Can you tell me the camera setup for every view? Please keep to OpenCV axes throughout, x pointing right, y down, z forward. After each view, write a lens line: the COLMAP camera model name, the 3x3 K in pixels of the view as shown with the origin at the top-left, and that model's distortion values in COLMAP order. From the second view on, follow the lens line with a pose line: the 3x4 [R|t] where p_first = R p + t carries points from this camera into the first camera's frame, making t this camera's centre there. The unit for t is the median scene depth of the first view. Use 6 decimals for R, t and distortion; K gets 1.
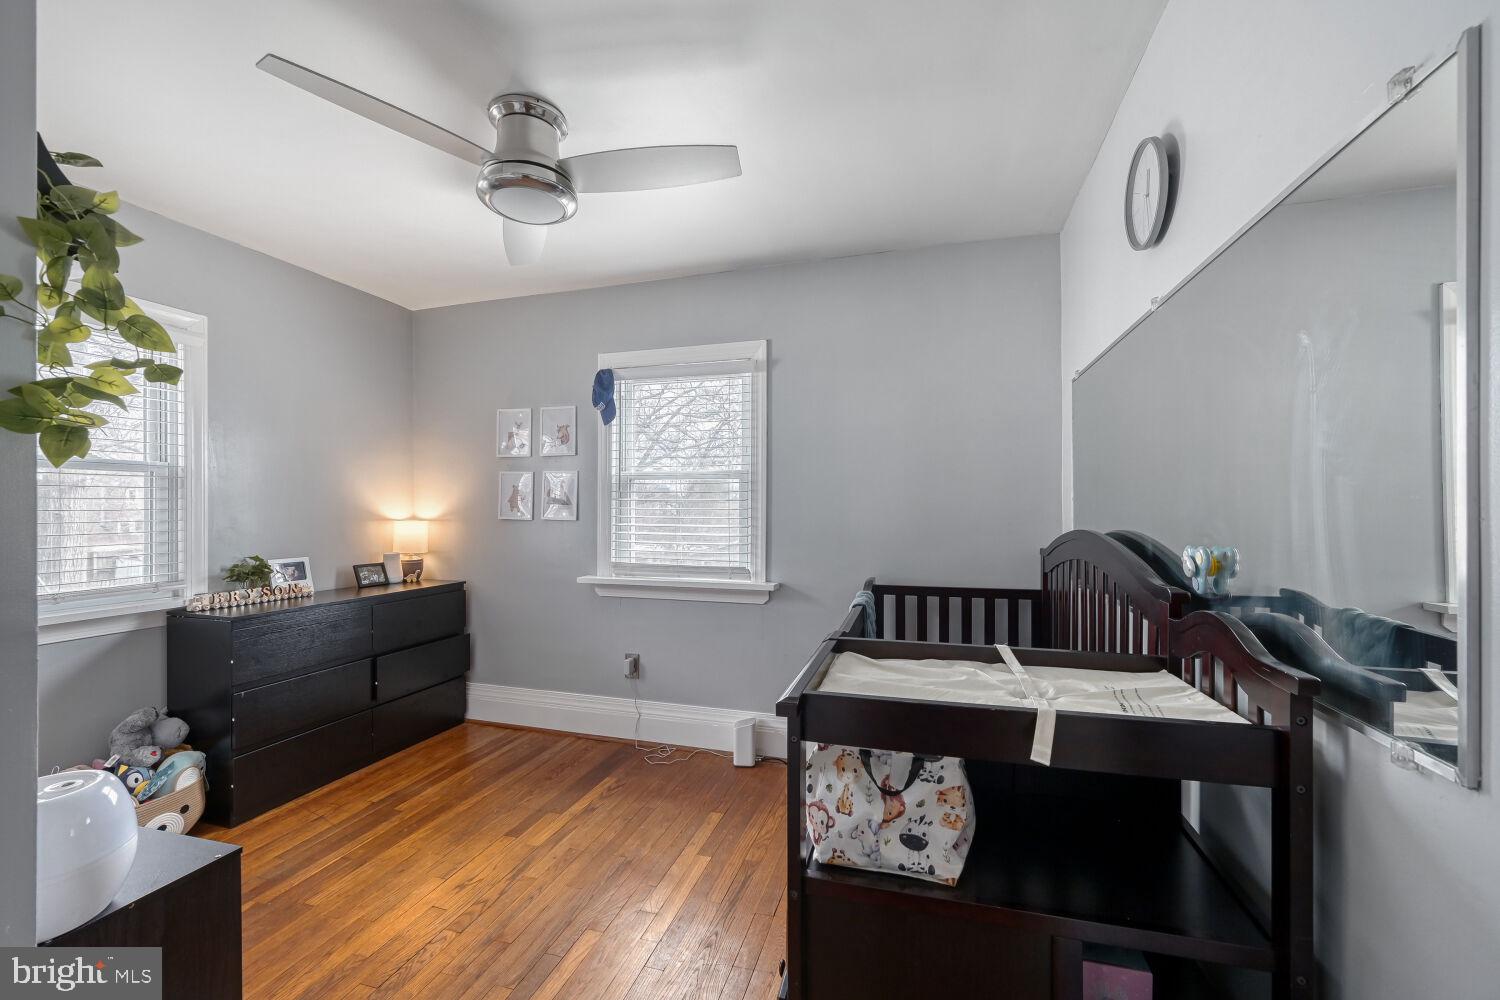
lens RADIAL K [[601.4, 0, 750.1], [0, 601.4, 507.0], [0, 0, 1]] dist [-0.000993, 0.000020]
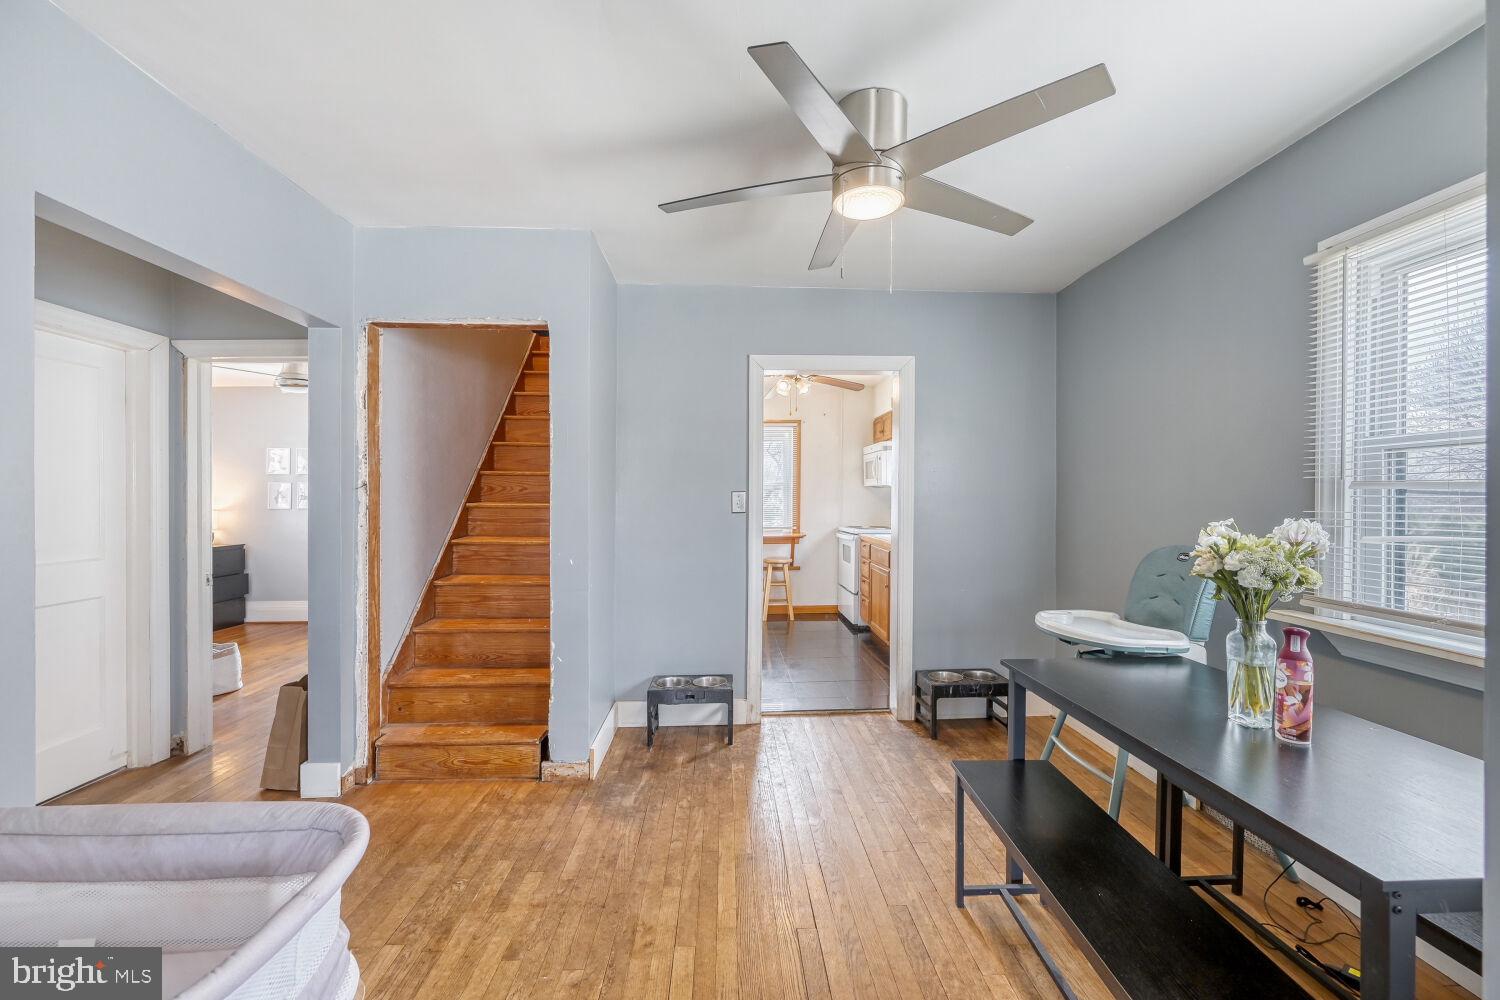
lens RADIAL K [[601.8, 0, 759.5], [0, 601.8, 493.2], [0, 0, 1]] dist [0.000625, 0.000126]
pose [[0.941160, -0.003980, 0.337938, 0.413163], [0.005773, 0.999974, -0.004300, -0.011810], [-0.337912, 0.005998, 0.941158, -1.376027]]
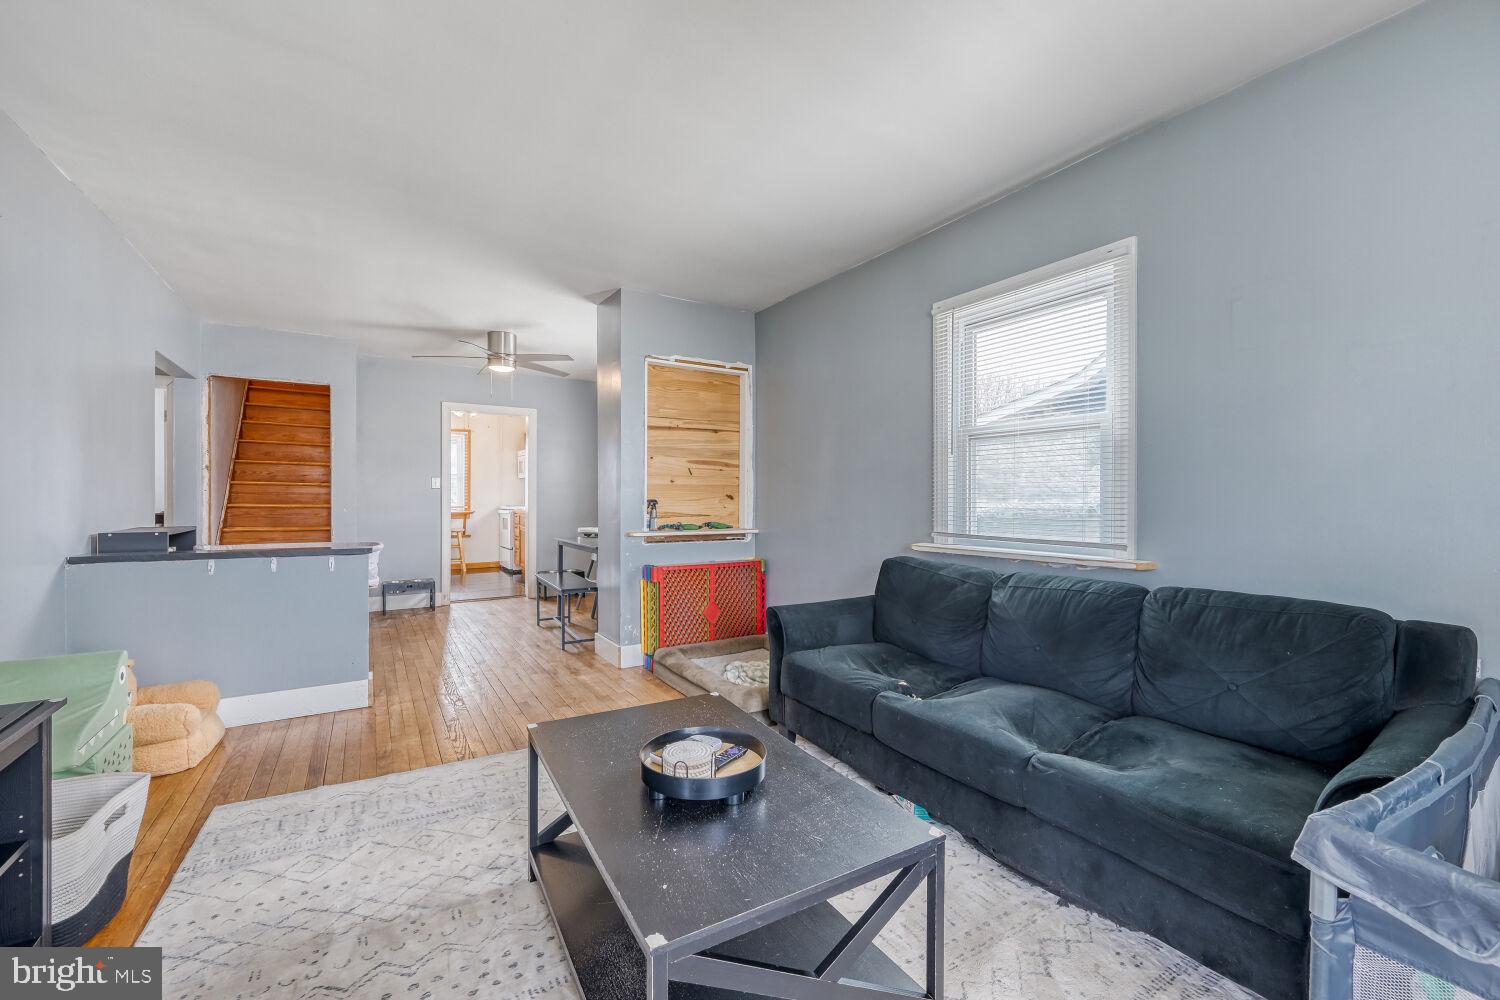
lens RADIAL K [[606.7, 0, 742.1], [0, 606.7, 502.4], [0, 0, 1]] dist [0.000803, -0.000018]
pose [[0.664607, -0.009041, 0.747139, -0.122197], [-0.002816, 0.999889, 0.014604, 0.036607], [-0.747188, -0.011810, 0.664508, -2.500948]]
